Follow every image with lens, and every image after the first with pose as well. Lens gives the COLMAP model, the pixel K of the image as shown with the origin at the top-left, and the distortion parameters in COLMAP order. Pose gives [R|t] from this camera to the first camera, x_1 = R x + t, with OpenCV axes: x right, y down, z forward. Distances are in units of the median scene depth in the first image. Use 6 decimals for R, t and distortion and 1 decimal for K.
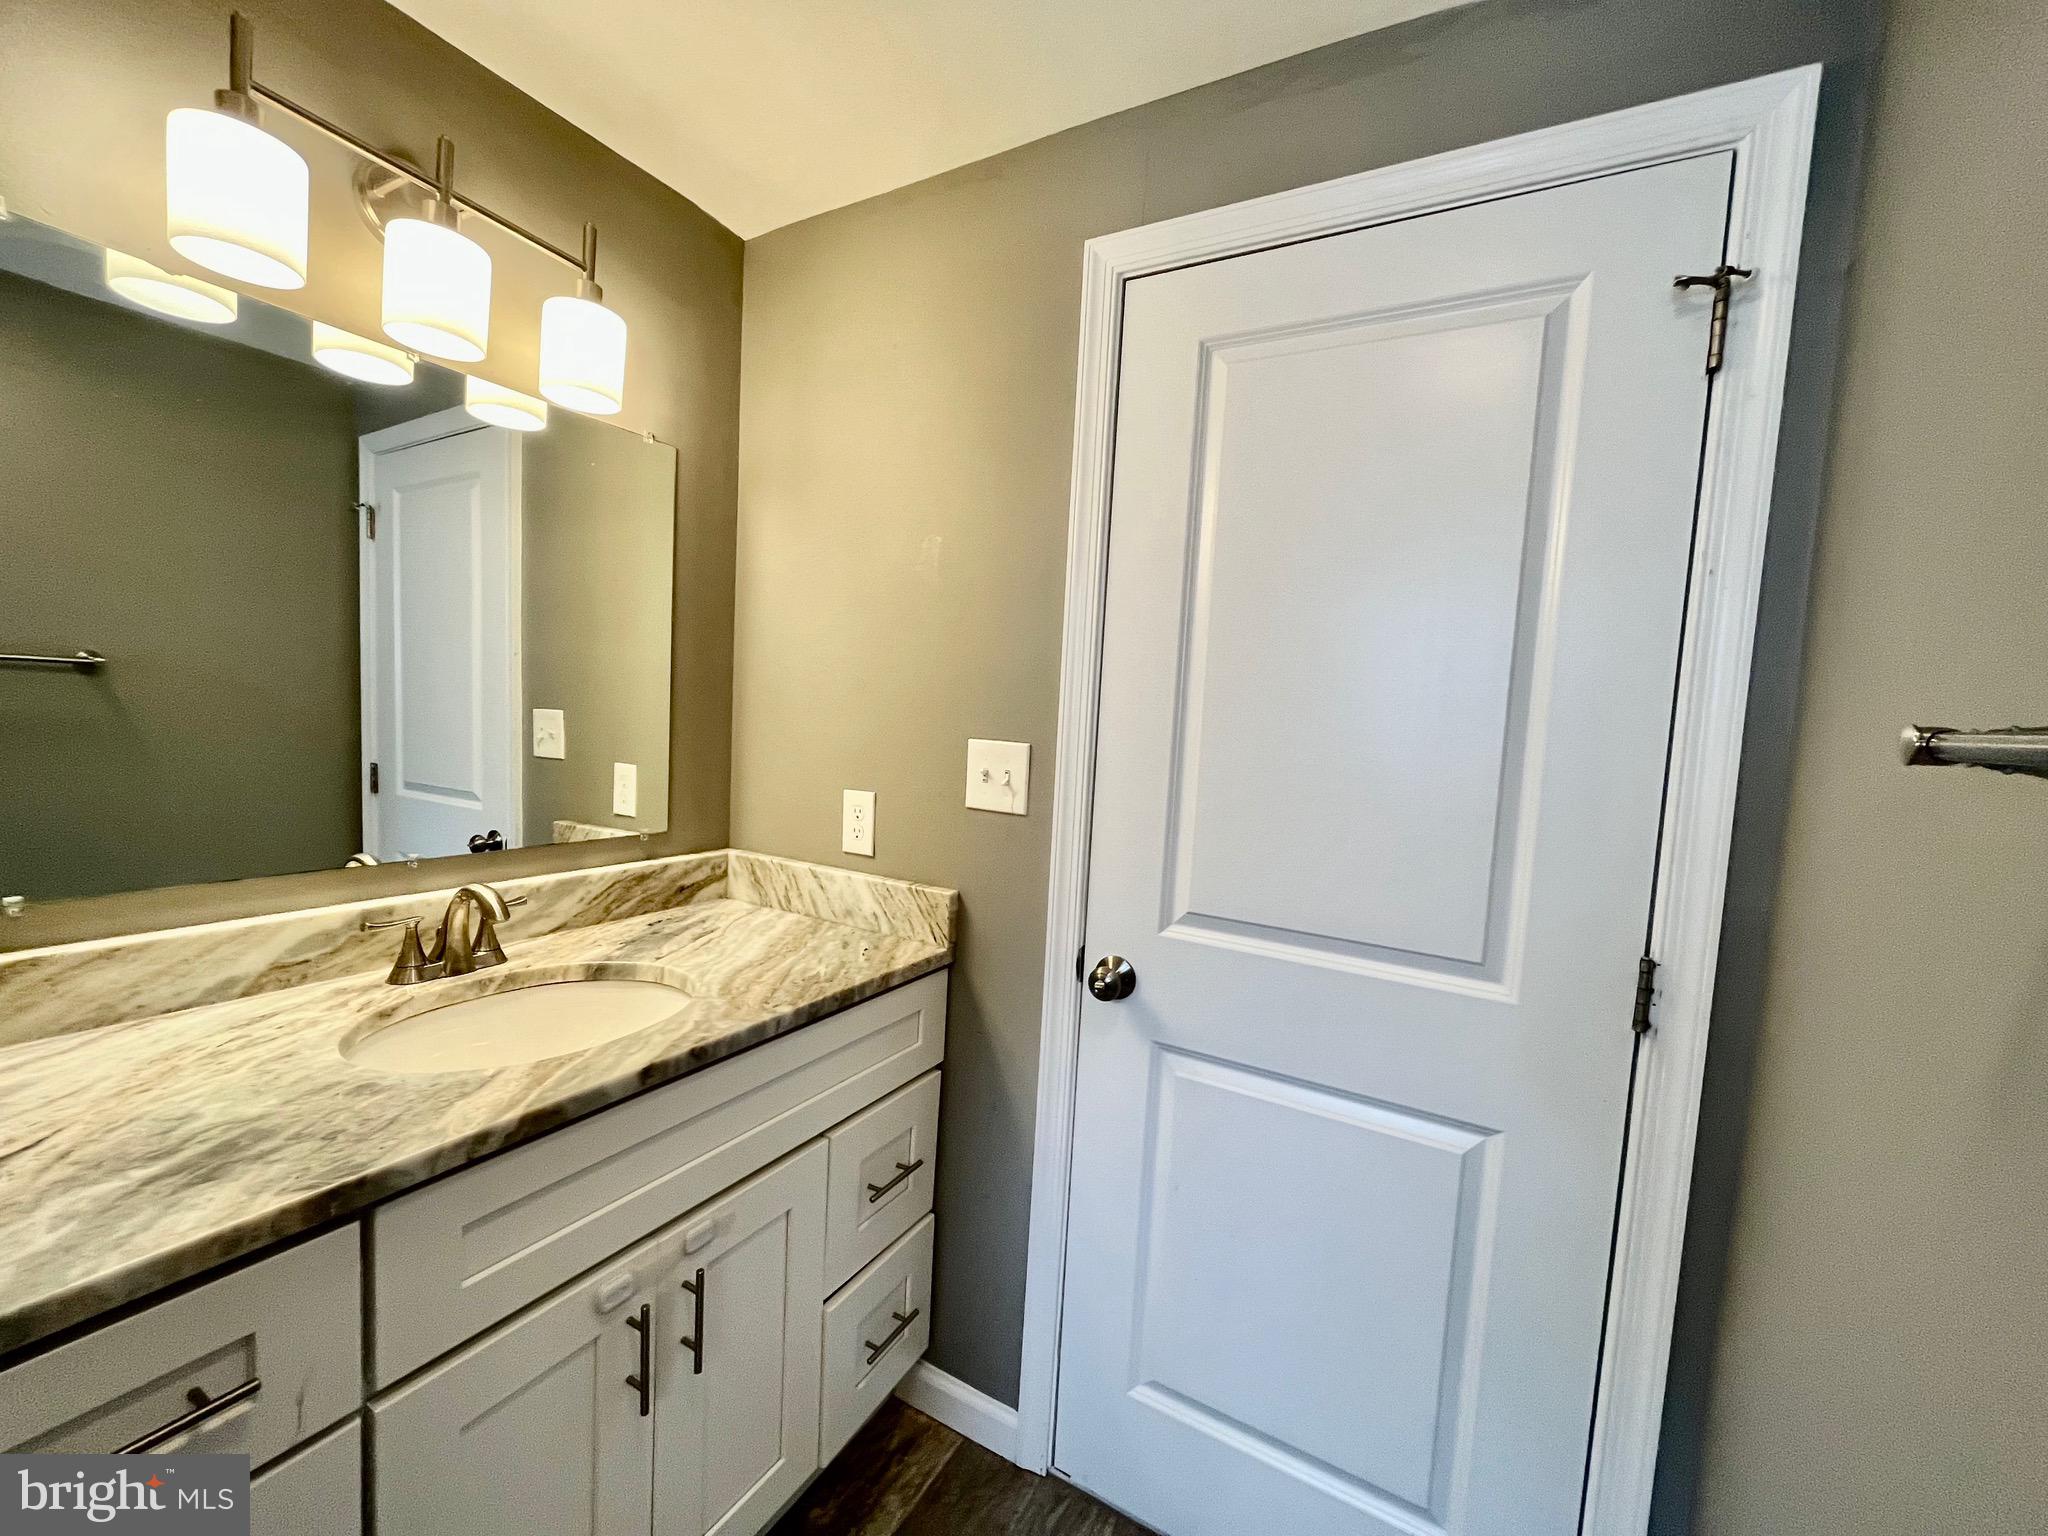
lens RADIAL K [[825.4, 0, 1024.0], [0, 825.4, 768.0], [0, 0, 1]] dist [-0.002149, -0.000267]
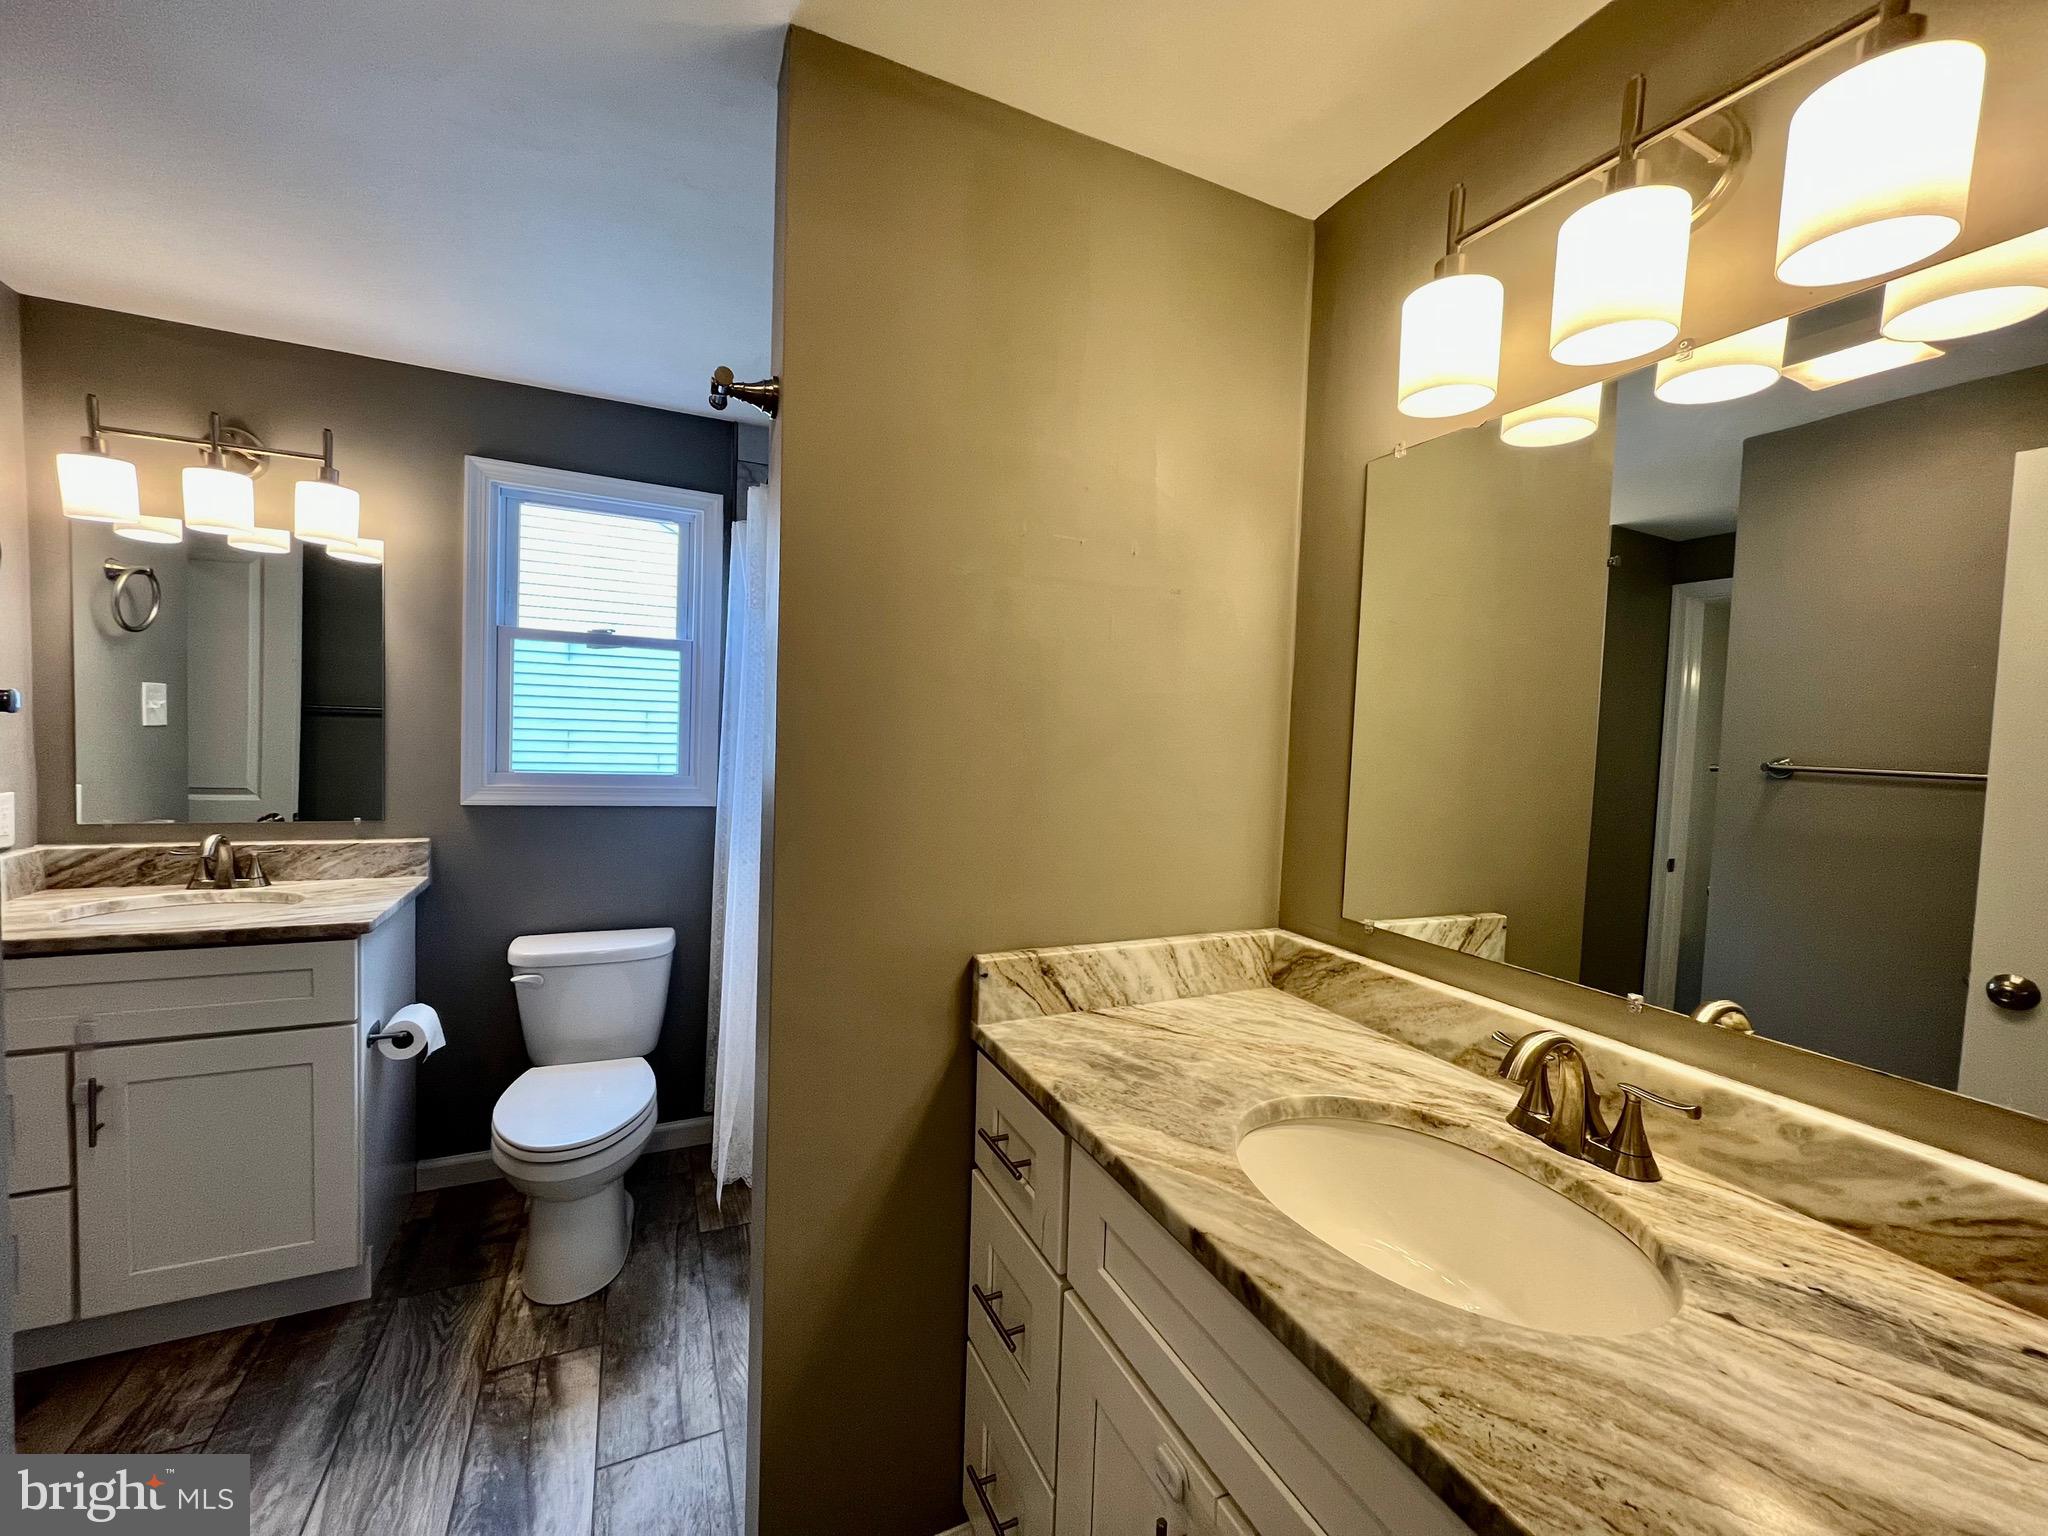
lens RADIAL K [[825.4, 0, 1024.0], [0, 825.4, 768.0], [0, 0, 1]] dist [-0.002149, -0.000267]
pose [[-0.572313, -0.037545, -0.819176, 0.270534], [-0.125333, 0.991220, 0.042134, -0.079429], [0.810401, 0.126784, -0.571993, 1.138901]]
